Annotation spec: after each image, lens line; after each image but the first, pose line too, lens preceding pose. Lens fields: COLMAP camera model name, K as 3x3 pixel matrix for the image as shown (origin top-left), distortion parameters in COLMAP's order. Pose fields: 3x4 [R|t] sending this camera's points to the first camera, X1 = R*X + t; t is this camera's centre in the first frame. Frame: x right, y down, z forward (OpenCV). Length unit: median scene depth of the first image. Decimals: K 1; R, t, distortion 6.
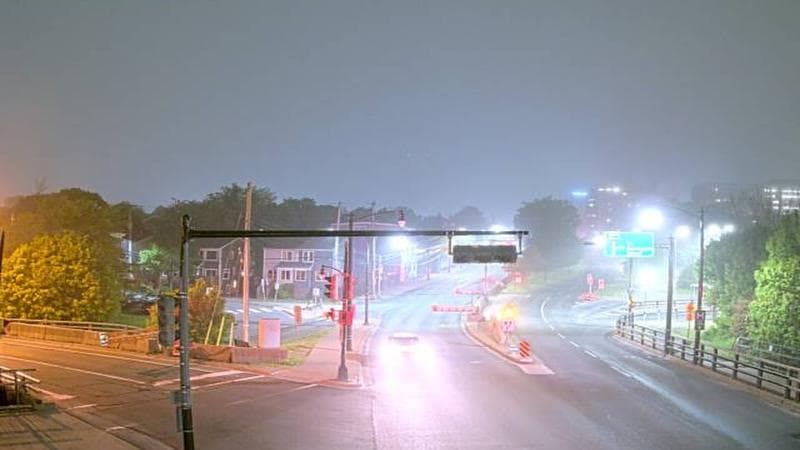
lens RADIAL K [[610.7, 0, 395.0], [0, 610.7, 234.3], [0, 0, 1]] dist [-0.001576, -0.000802]
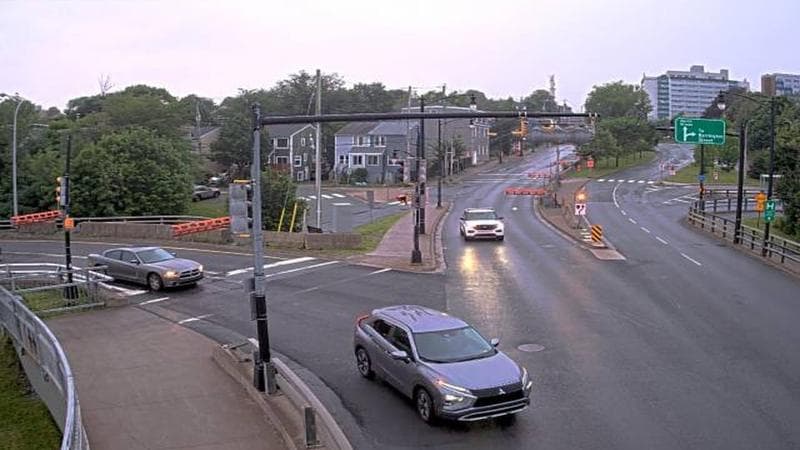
lens RADIAL K [[610.7, 0, 395.0], [0, 610.7, 234.3], [0, 0, 1]] dist [-0.001576, -0.000802]
pose [[0.999594, -0.012689, -0.025515, -0.092383], [0.013997, 0.998562, 0.051757, 0.134946], [0.024822, -0.052093, 0.998334, -0.002296]]
